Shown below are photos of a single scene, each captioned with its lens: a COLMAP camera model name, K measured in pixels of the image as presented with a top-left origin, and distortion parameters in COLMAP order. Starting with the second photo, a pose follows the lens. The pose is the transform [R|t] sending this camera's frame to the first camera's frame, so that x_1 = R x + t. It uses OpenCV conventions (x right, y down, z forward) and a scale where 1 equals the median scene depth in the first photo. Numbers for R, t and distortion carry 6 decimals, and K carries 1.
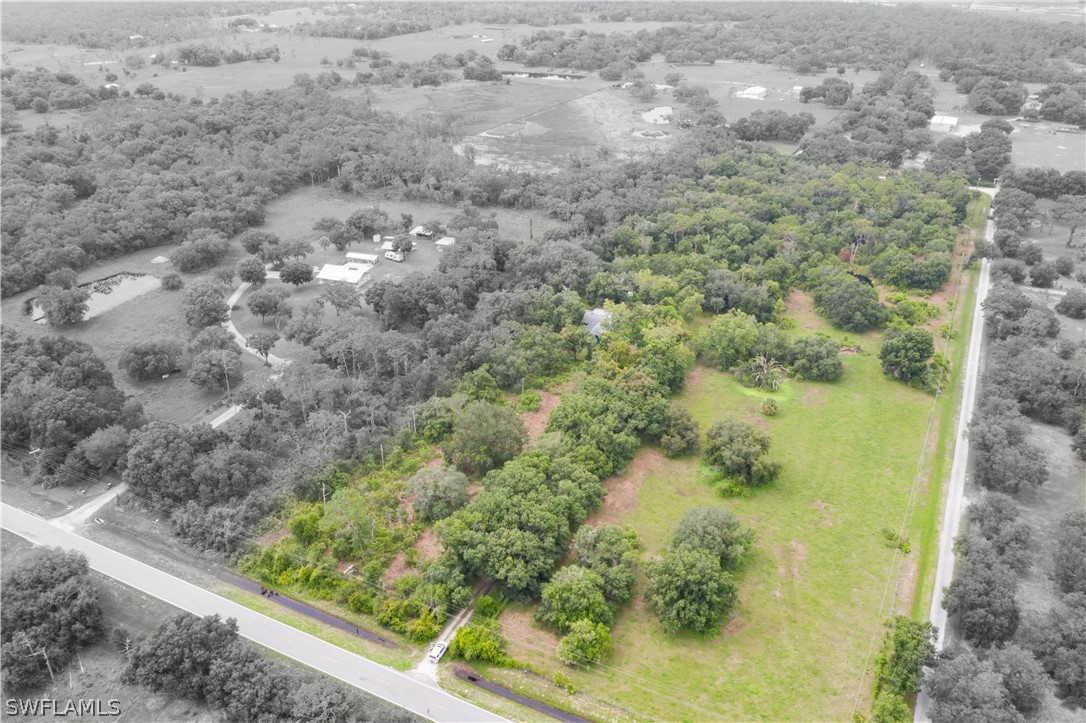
lens RADIAL K [[856.3, 0, 543.0], [0, 856.3, 361.5], [0, 0, 1]] dist [-0.014260, 0.000847]
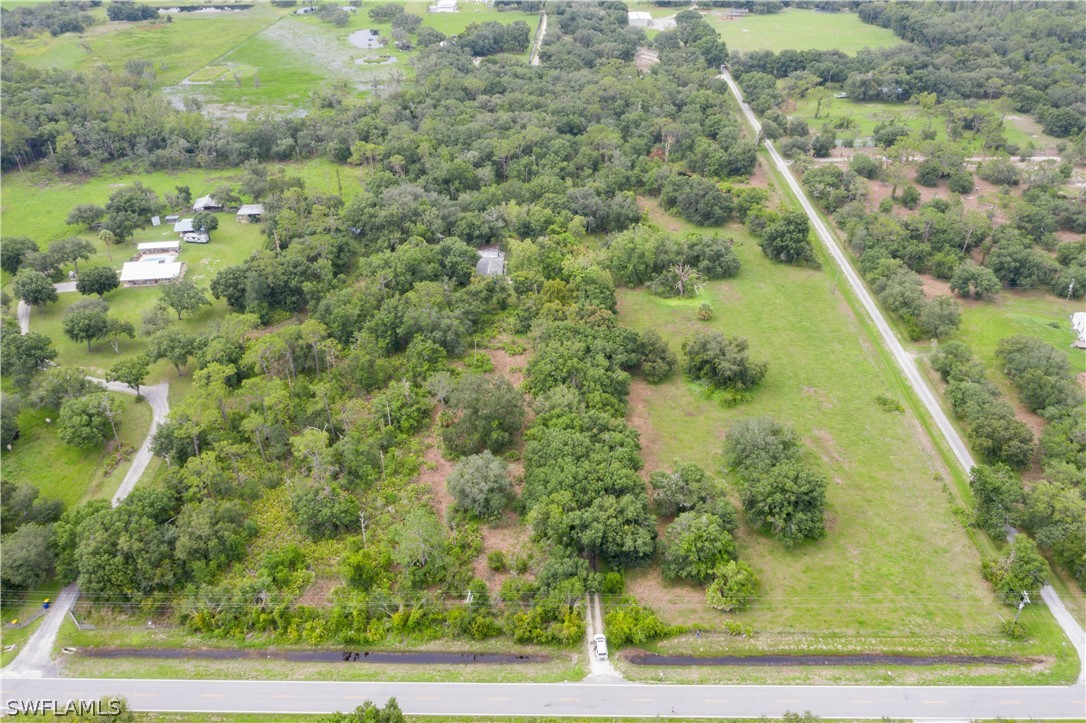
lens RADIAL K [[856.3, 0, 543.0], [0, 856.3, 361.5], [0, 0, 1]] dist [-0.014260, 0.000847]
pose [[0.900252, -0.238326, 0.364345, -0.276410], [0.206346, 0.970468, 0.124949, -0.053631], [-0.383364, -0.037305, 0.922844, 0.117974]]
